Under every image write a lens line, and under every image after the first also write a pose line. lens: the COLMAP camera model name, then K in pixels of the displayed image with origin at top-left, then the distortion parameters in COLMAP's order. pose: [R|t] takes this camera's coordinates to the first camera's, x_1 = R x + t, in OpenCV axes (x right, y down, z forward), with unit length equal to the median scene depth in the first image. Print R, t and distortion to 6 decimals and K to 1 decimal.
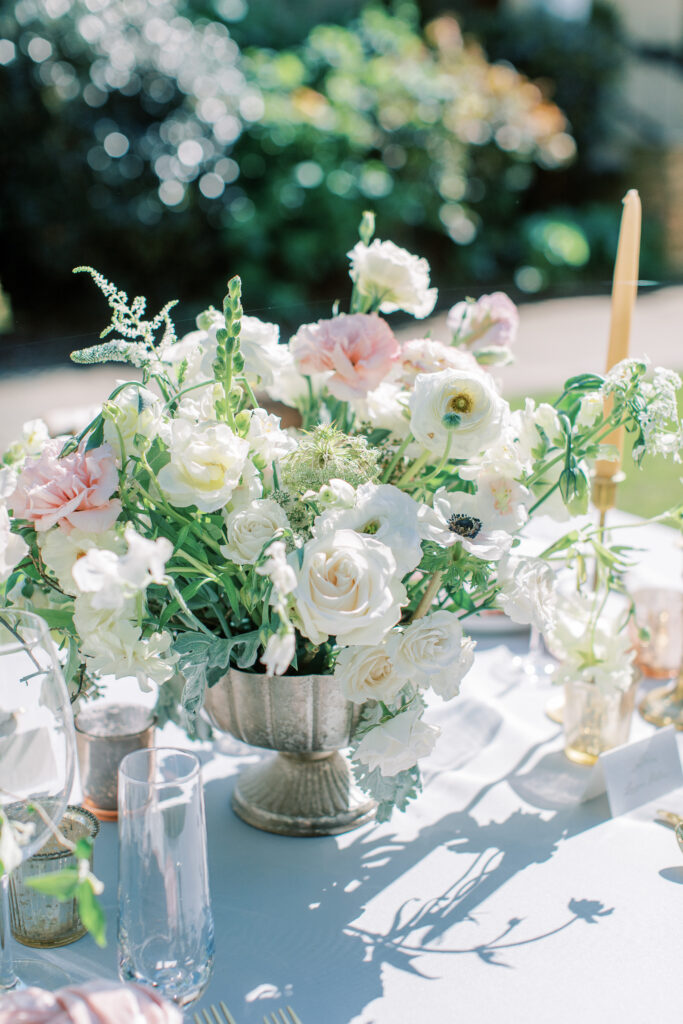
lens RADIAL K [[1464.1, 0, 341.5], [0, 1464.1, 512.0], [0, 0, 1]] dist [0.002730, -0.001840]
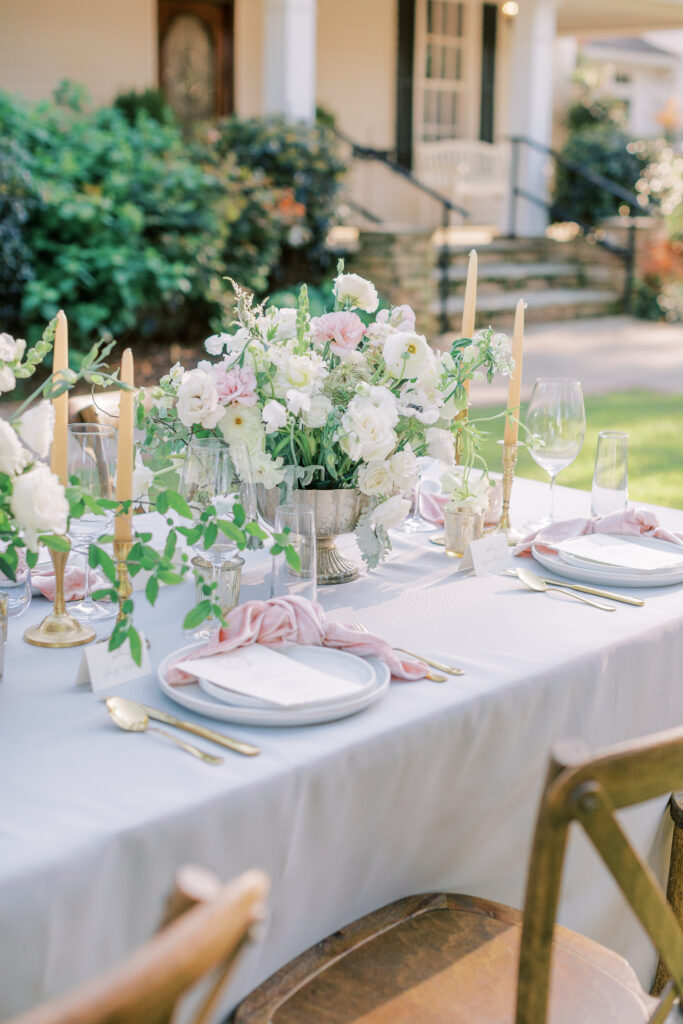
lens RADIAL K [[1530.1, 0, 341.5], [0, 1530.1, 512.0], [0, 0, 1]] dist [0.009450, 0.002408]
pose [[0.979176, -0.021787, 0.201839, -0.418536], [0.035175, 0.997395, -0.062982, 0.264821], [-0.199941, 0.068770, 0.977392, -0.976511]]
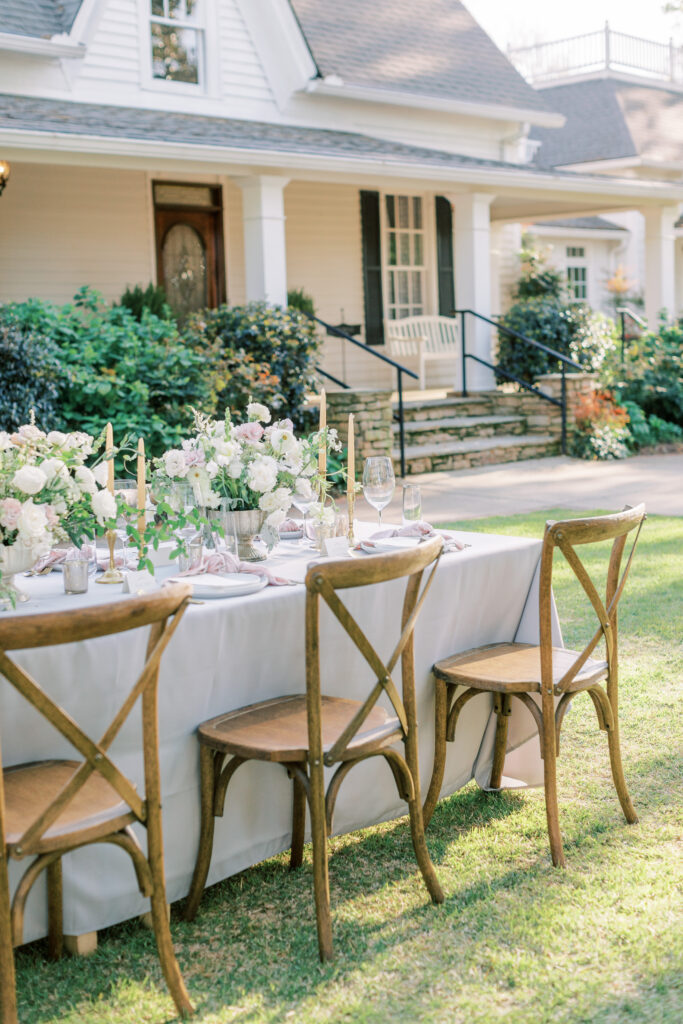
lens RADIAL K [[1530.1, 0, 341.5], [0, 1530.1, 512.0], [0, 0, 1]] dist [0.009450, 0.002408]
pose [[0.979392, -0.048409, 0.196083, -0.559131], [0.083074, 0.981477, -0.172634, 0.809874], [-0.184094, 0.185366, 0.965272, -2.849417]]
